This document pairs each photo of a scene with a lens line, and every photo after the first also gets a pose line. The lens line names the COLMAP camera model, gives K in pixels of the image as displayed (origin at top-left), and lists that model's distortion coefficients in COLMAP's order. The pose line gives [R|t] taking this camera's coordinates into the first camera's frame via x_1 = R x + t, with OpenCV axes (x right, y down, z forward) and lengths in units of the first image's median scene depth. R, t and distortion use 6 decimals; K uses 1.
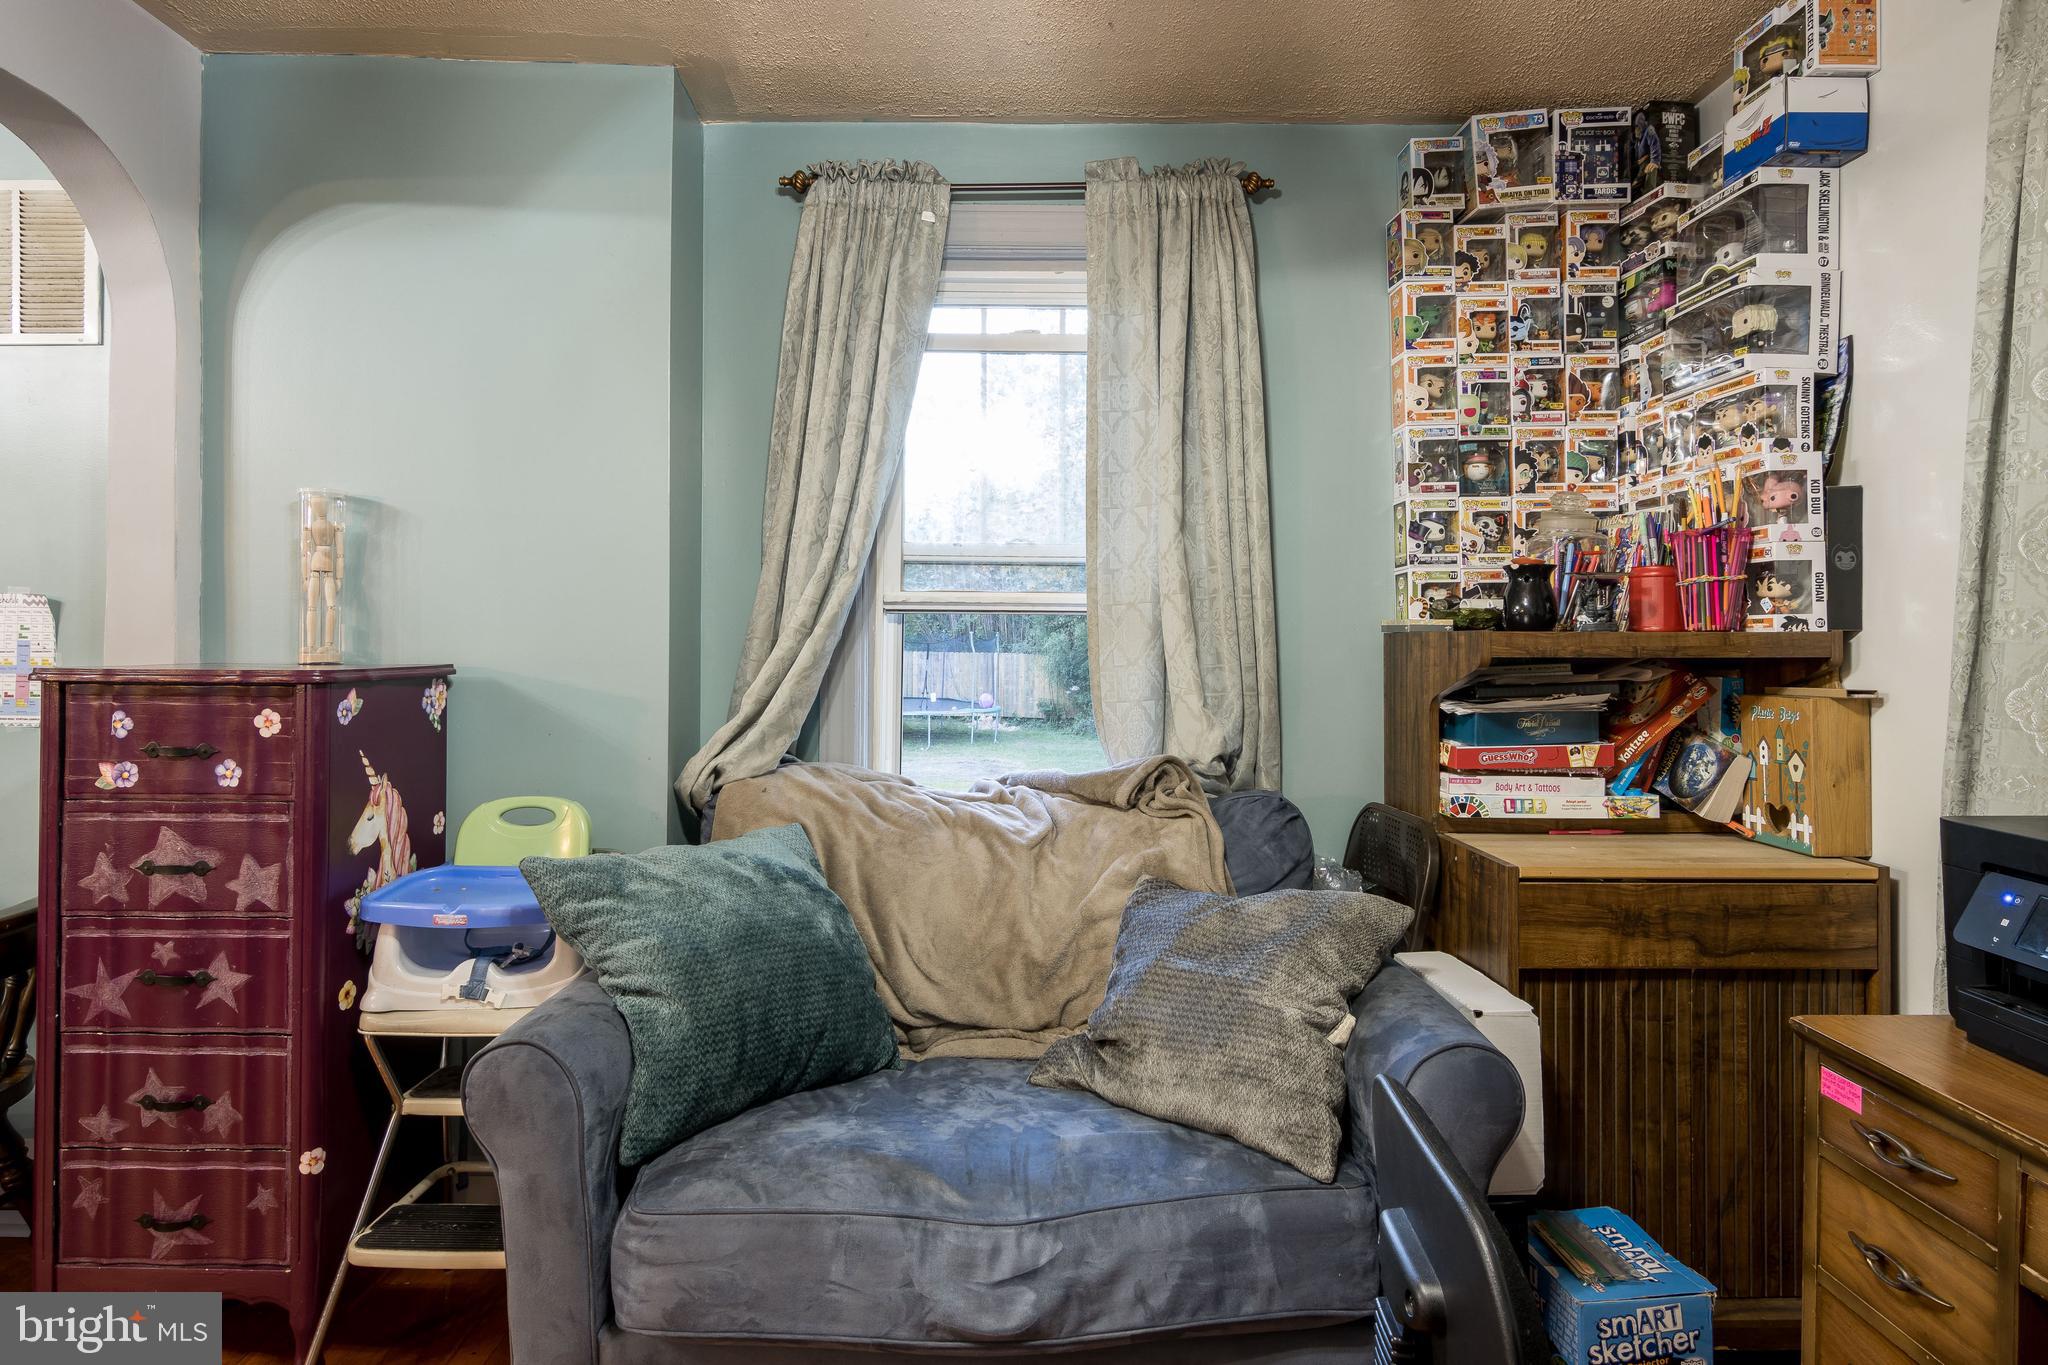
lens RADIAL K [[1111.3, 0, 1014.7], [0, 1111.3, 630.6], [0, 0, 1]] dist [-0.002064, -0.001109]
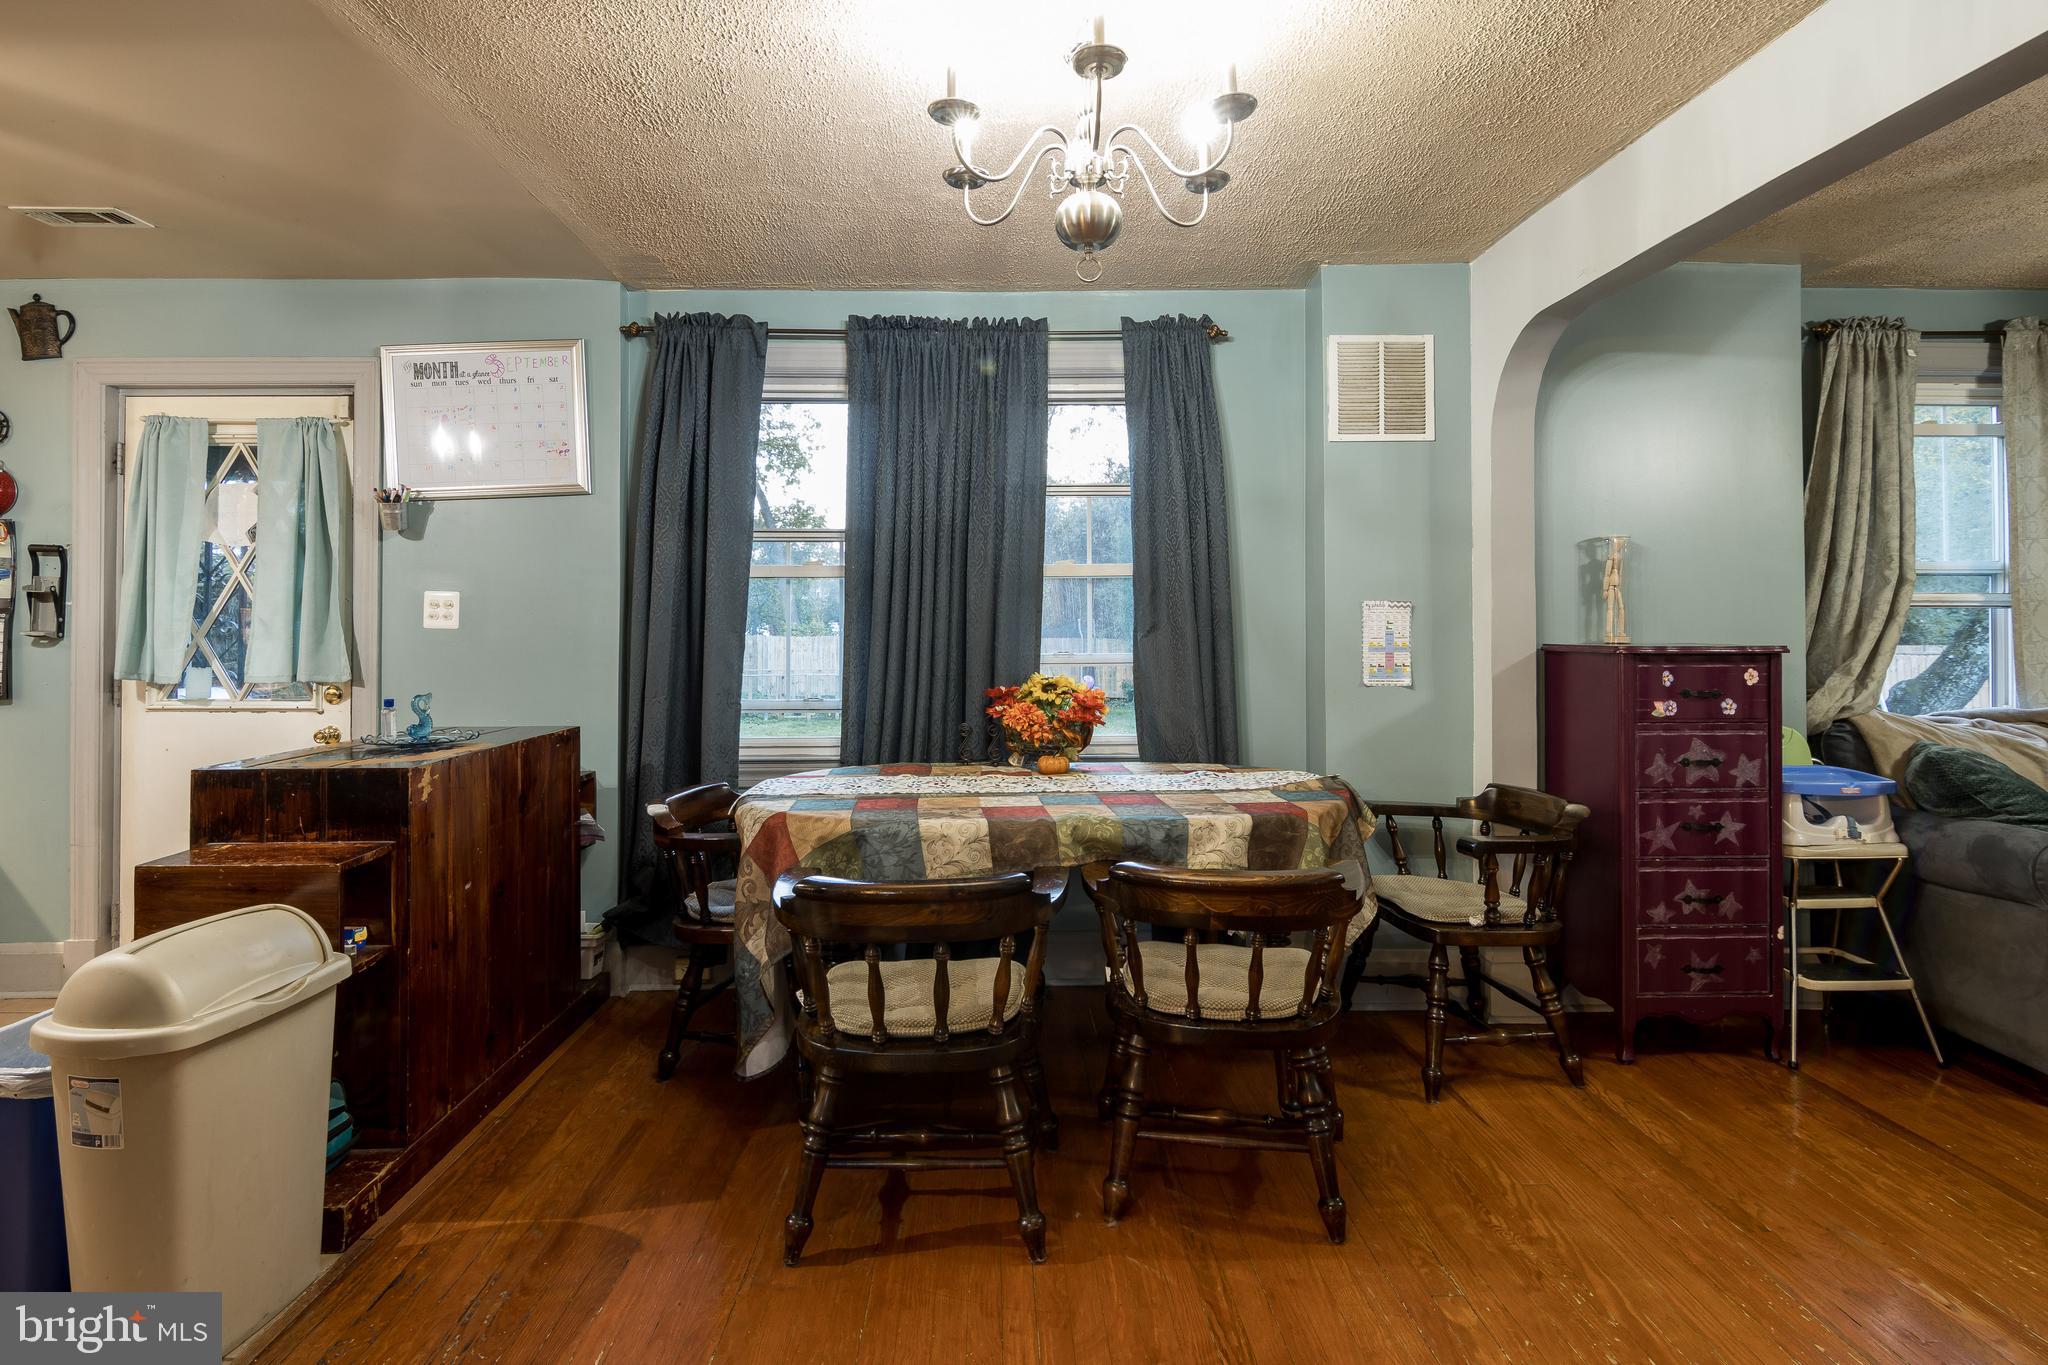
lens RADIAL K [[1054.8, 0, 1015.9], [0, 1054.8, 619.5], [0, 0, 1]] dist [0.014837, -0.011328]
pose [[0.999430, -0.007944, 0.032816, -1.862623], [0.007902, 0.999968, 0.001424, -0.016641], [-0.032826, -0.001164, 0.999460, -0.596634]]
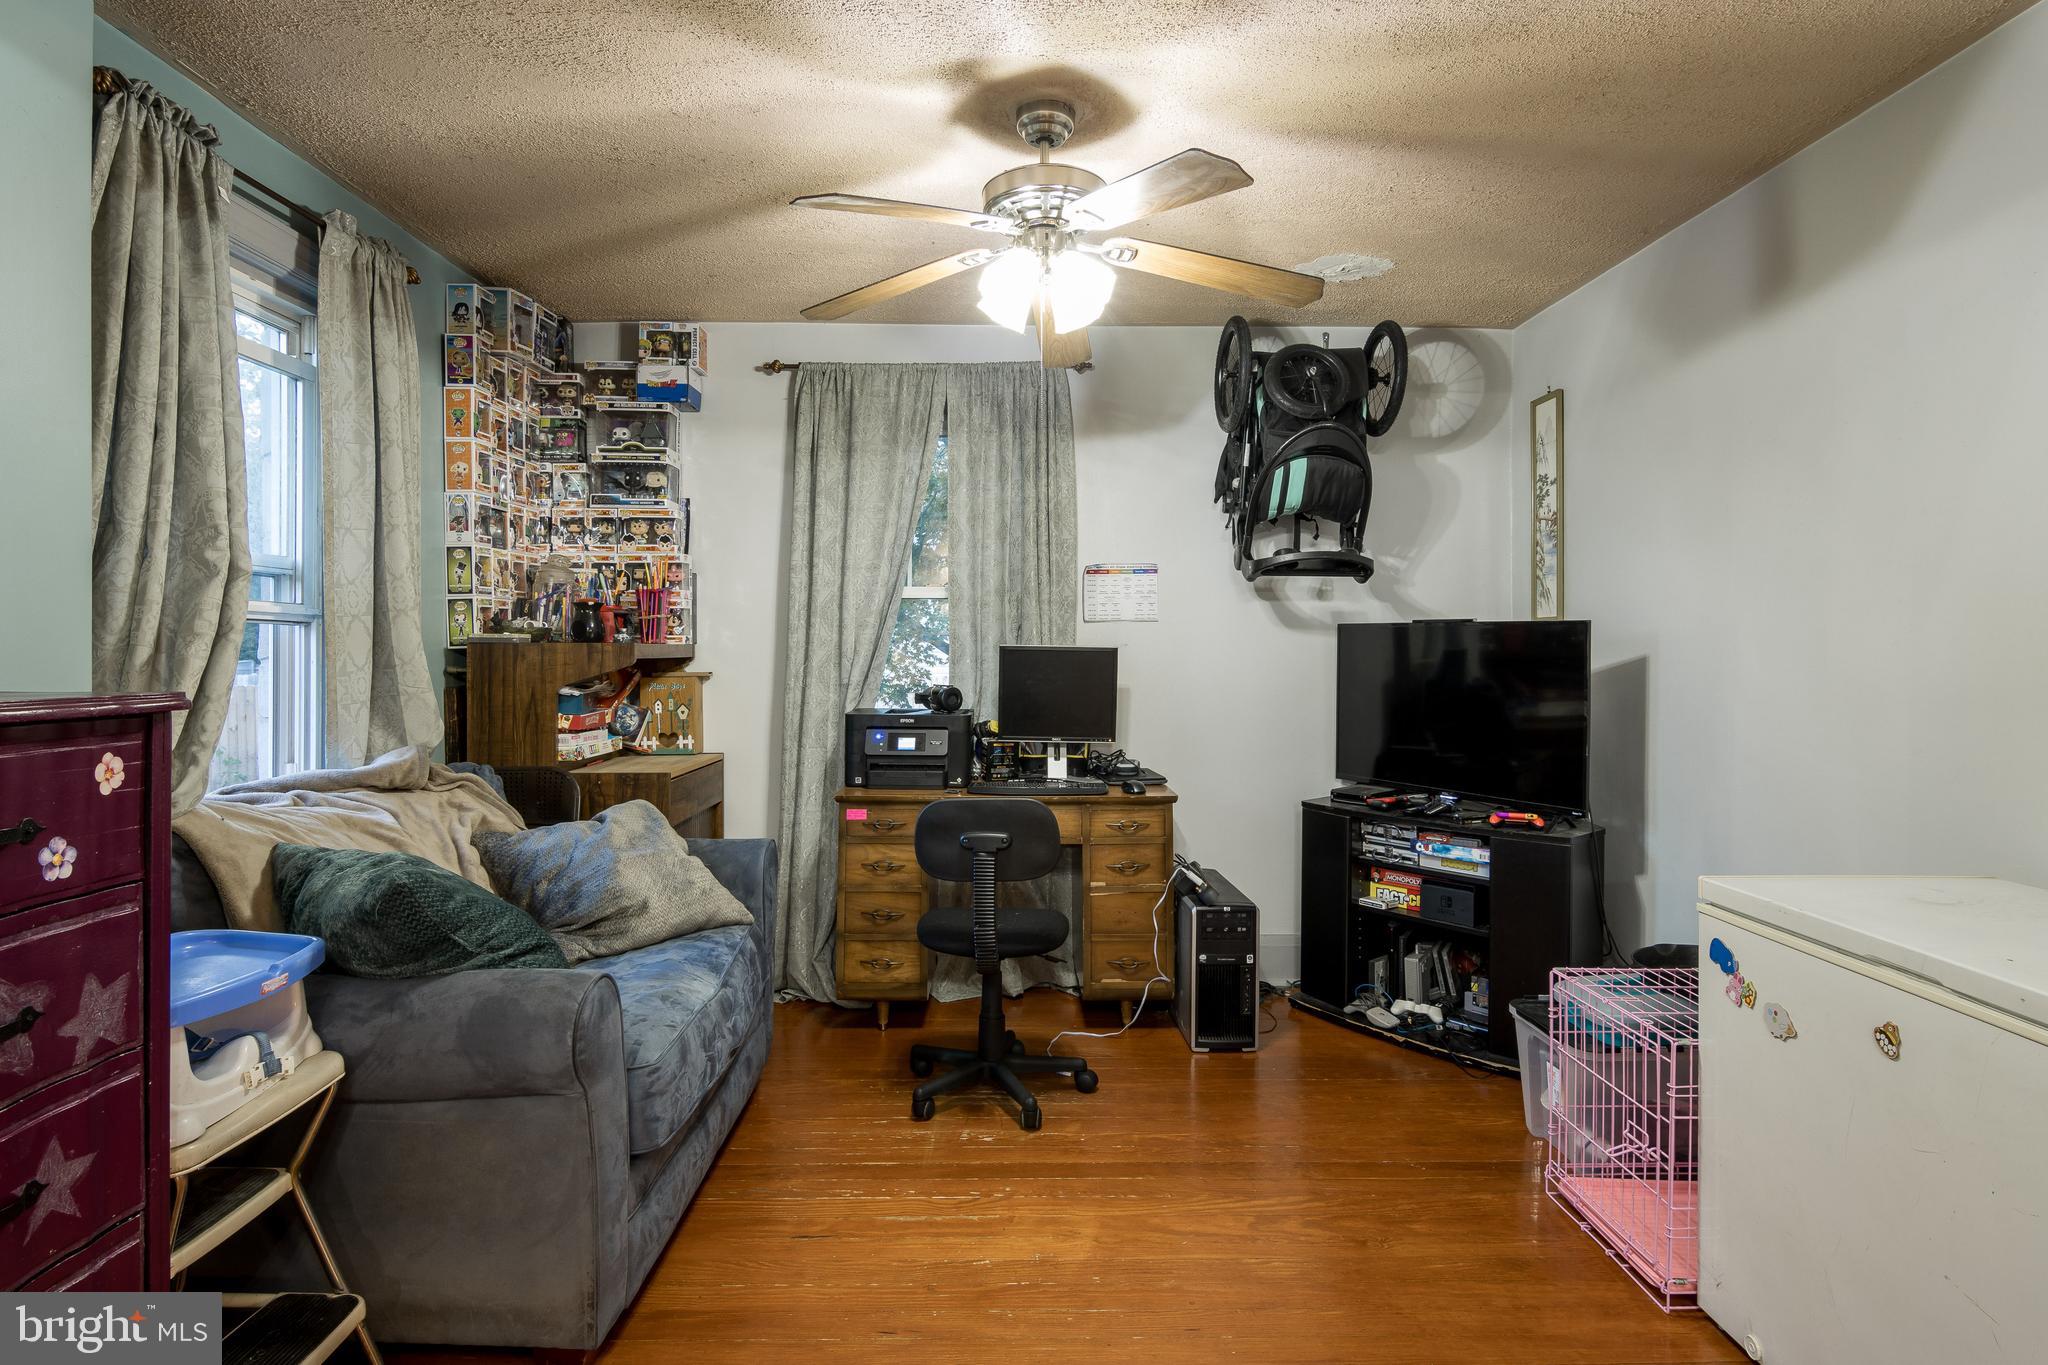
lens RADIAL K [[1083.7, 0, 1022.8], [0, 1083.7, 649.9], [0, 0, 1]] dist [-0.000185, -0.003024]
pose [[-0.016028, -0.003027, 0.999867, -1.346375], [-0.009811, 0.999948, 0.002870, 0.000189], [-0.999823, -0.009764, -0.016056, 0.453122]]
